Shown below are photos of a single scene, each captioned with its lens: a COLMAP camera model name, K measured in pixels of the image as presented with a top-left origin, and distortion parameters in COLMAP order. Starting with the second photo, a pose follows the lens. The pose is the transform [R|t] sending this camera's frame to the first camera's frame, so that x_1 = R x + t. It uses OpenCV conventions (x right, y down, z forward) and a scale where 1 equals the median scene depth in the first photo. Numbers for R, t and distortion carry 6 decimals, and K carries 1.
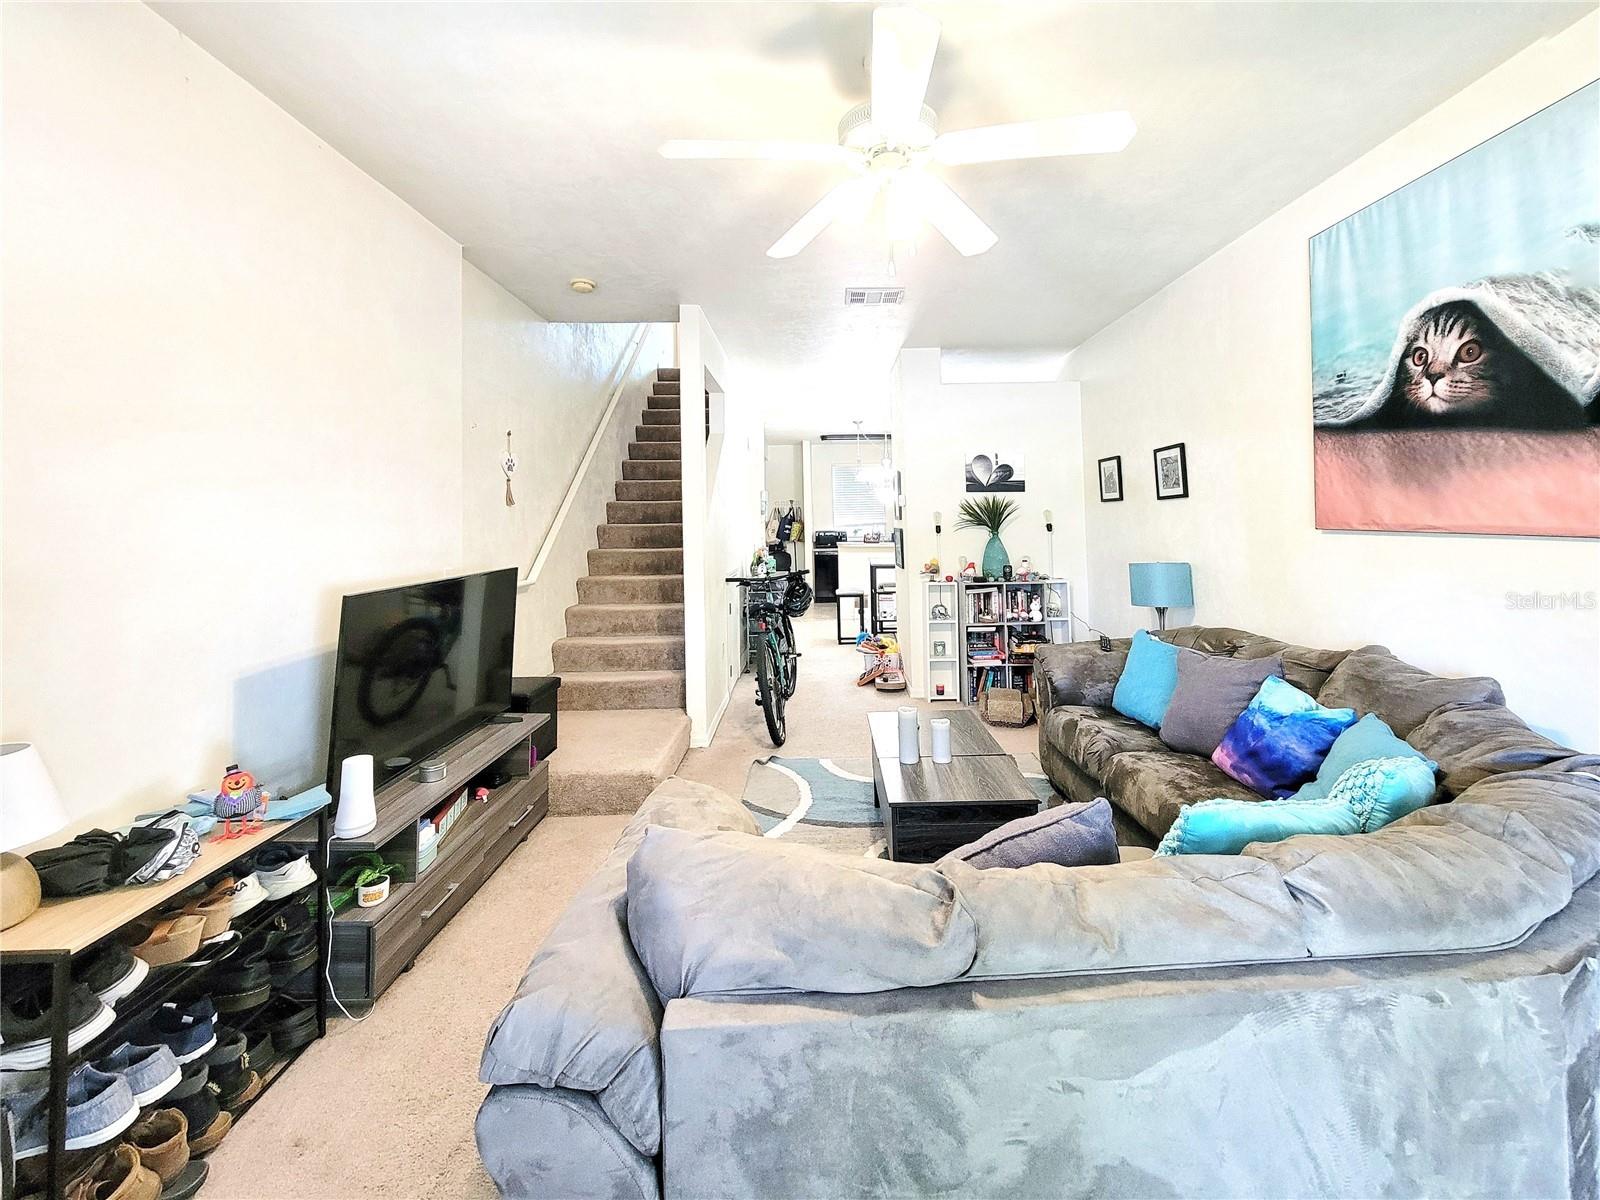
lens RADIAL K [[651.9, 0, 836.0], [0, 651.9, 498.7], [0, 0, 1]] dist [-0.002510, 0.000954]
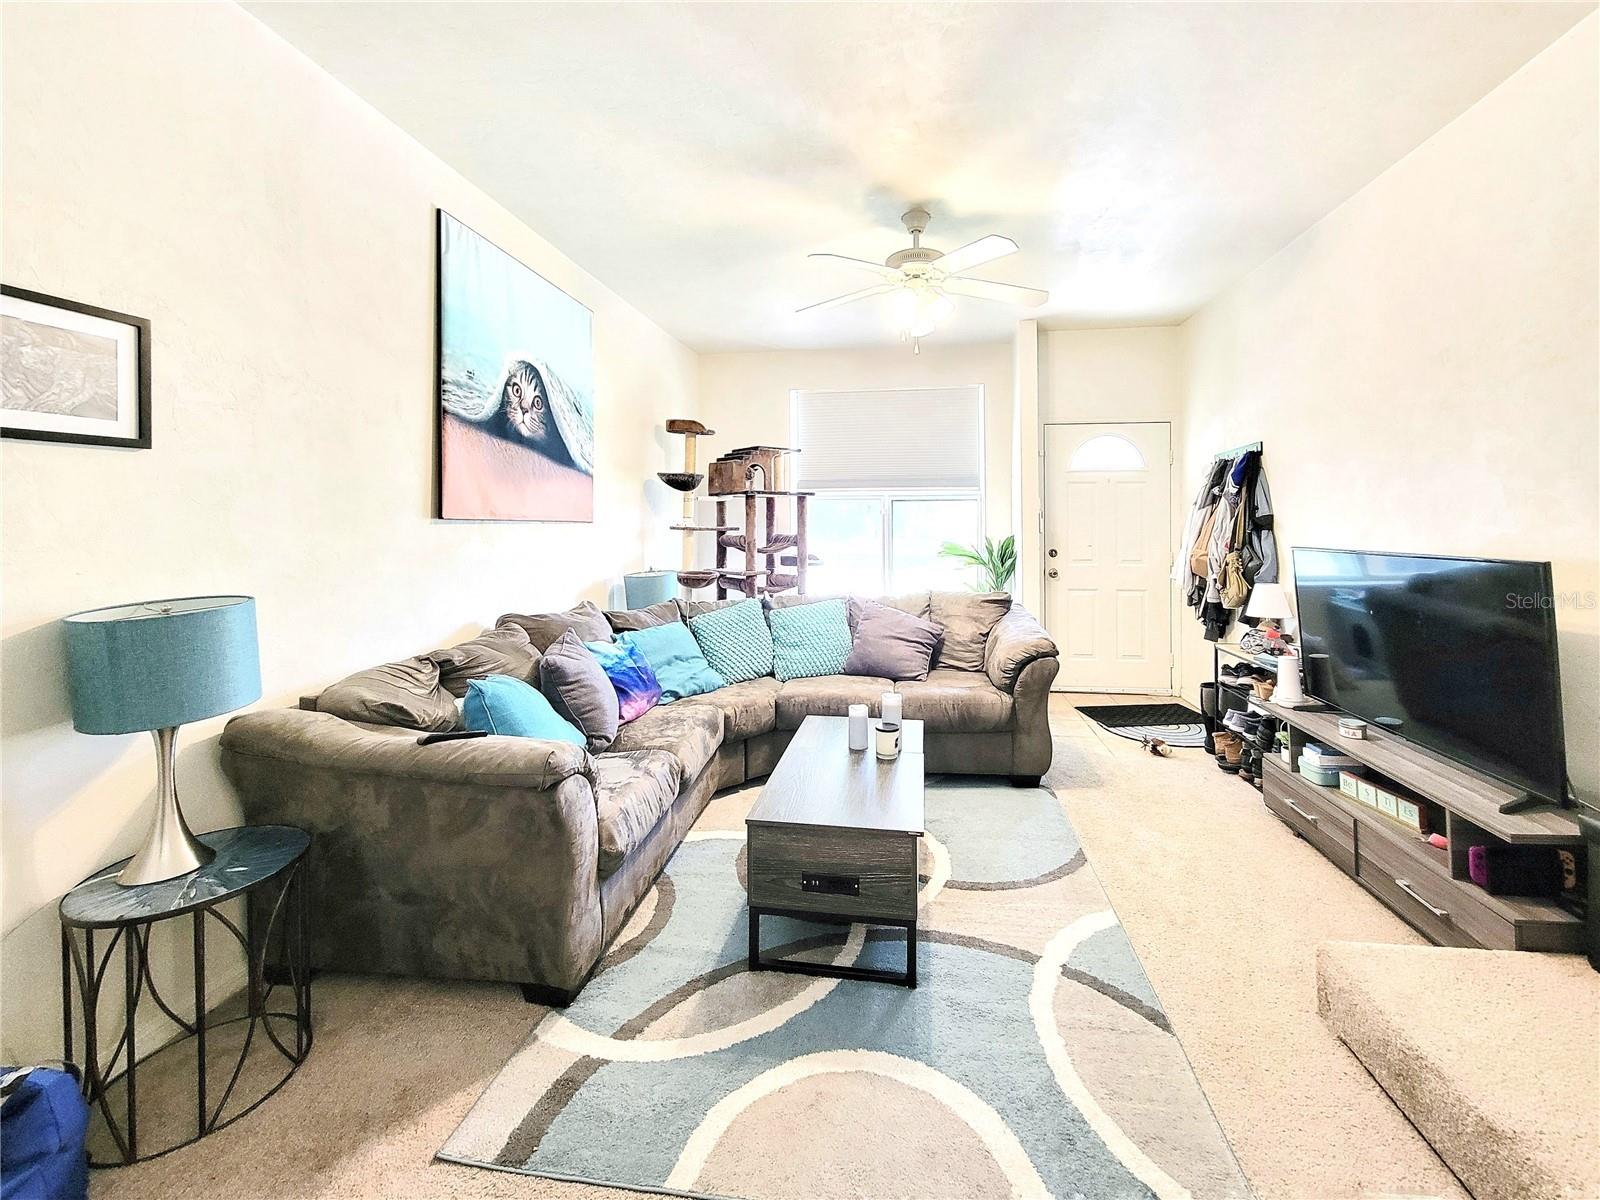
lens RADIAL K [[651.9, 0, 832.0], [0, 651.9, 520.6], [0, 0, 1]] dist [-0.002510, 0.000954]
pose [[-0.986945, 0.022514, 0.159473, 0.032873], [0.016839, 0.999179, -0.036847, 0.086249], [-0.160172, -0.033680, -0.986514, 1.706243]]
